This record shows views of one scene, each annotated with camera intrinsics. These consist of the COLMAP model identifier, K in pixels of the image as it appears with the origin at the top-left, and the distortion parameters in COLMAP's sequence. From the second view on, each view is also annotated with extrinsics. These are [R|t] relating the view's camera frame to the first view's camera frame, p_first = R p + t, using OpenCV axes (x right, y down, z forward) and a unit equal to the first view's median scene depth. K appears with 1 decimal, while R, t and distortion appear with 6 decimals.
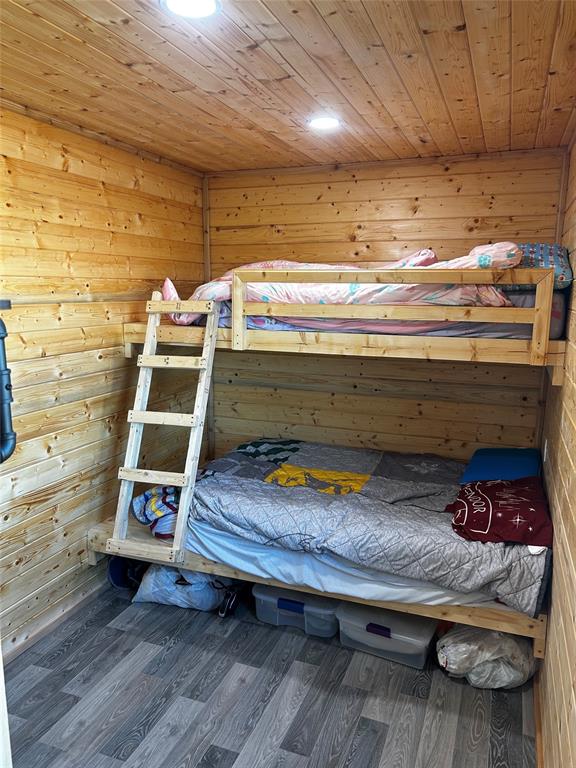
lens RADIAL K [[568.9, 0, 288.0], [0, 568.9, 384.0], [0, 0, 1]] dist [0.073961, -0.165690]
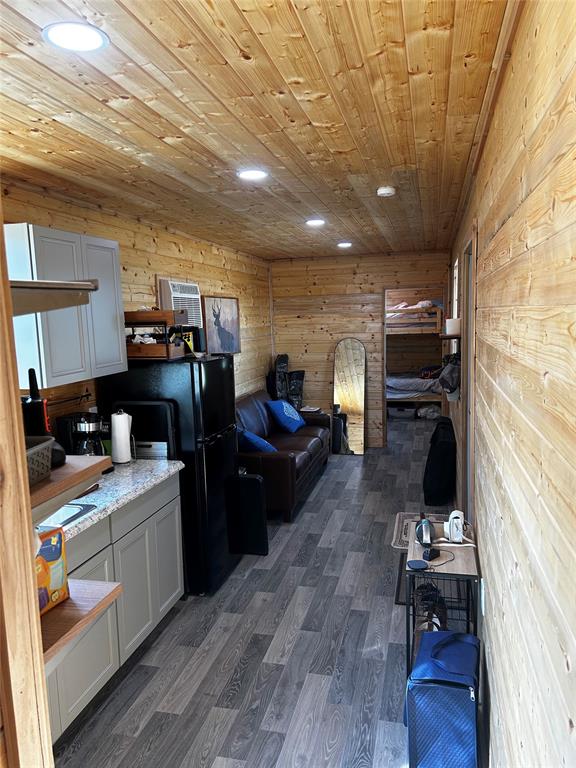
lens RADIAL K [[568.9, 0, 288.0], [0, 568.9, 384.0], [0, 0, 1]] dist [0.073961, -0.165690]
pose [[0.990975, -0.041522, 0.127455, -0.764974], [0.050984, 0.996108, -0.071893, 0.383932], [-0.123973, 0.077742, 0.989235, -1.892317]]
